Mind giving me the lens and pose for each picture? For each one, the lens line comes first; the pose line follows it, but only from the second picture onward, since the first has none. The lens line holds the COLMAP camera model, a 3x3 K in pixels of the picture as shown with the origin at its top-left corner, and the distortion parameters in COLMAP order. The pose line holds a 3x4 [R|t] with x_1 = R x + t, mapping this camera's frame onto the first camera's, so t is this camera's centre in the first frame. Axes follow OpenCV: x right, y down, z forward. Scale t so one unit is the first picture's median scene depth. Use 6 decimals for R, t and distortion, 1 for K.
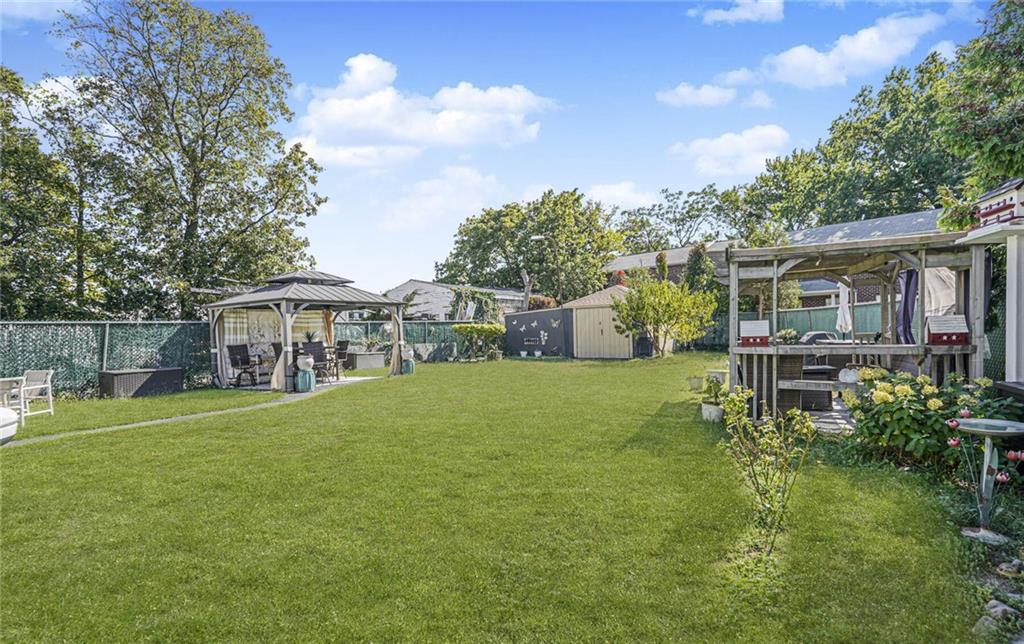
lens RADIAL K [[490.7, 0, 443.9], [0, 490.7, 323.6], [0, 0, 1]] dist [-0.000522, -0.000096]
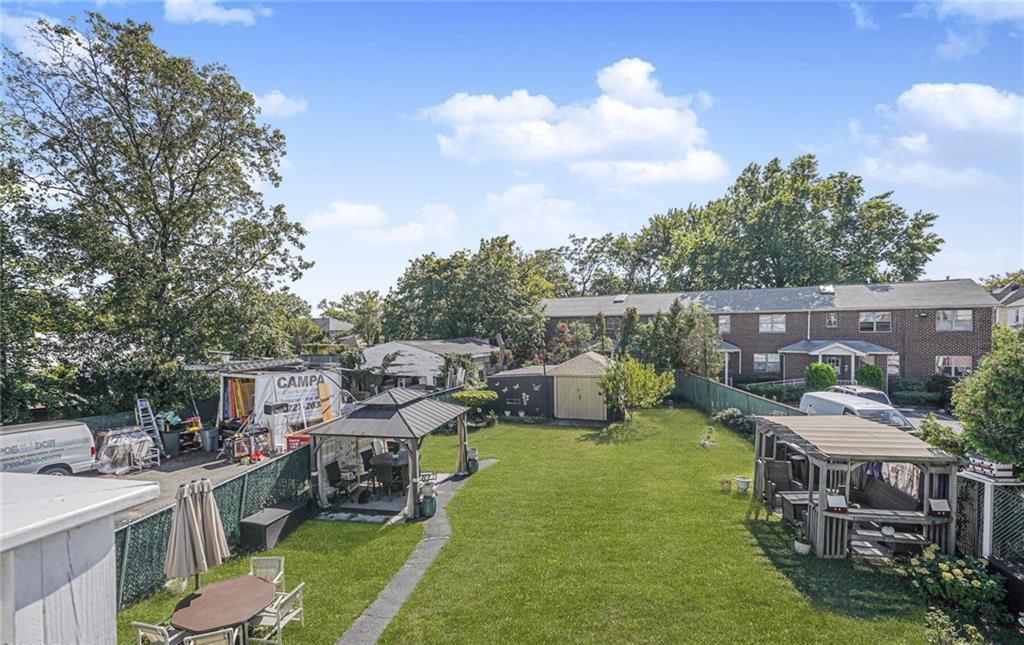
lens RADIAL K [[467.5, 0, 507.1], [0, 467.5, 345.6], [0, 0, 1]] dist [-0.002286, -0.000406]
pose [[0.959277, 0.000778, 0.282464, -0.140043], [0.002537, 0.999932, -0.011371, -0.081410], [-0.282454, 0.011624, 0.959210, -0.028573]]
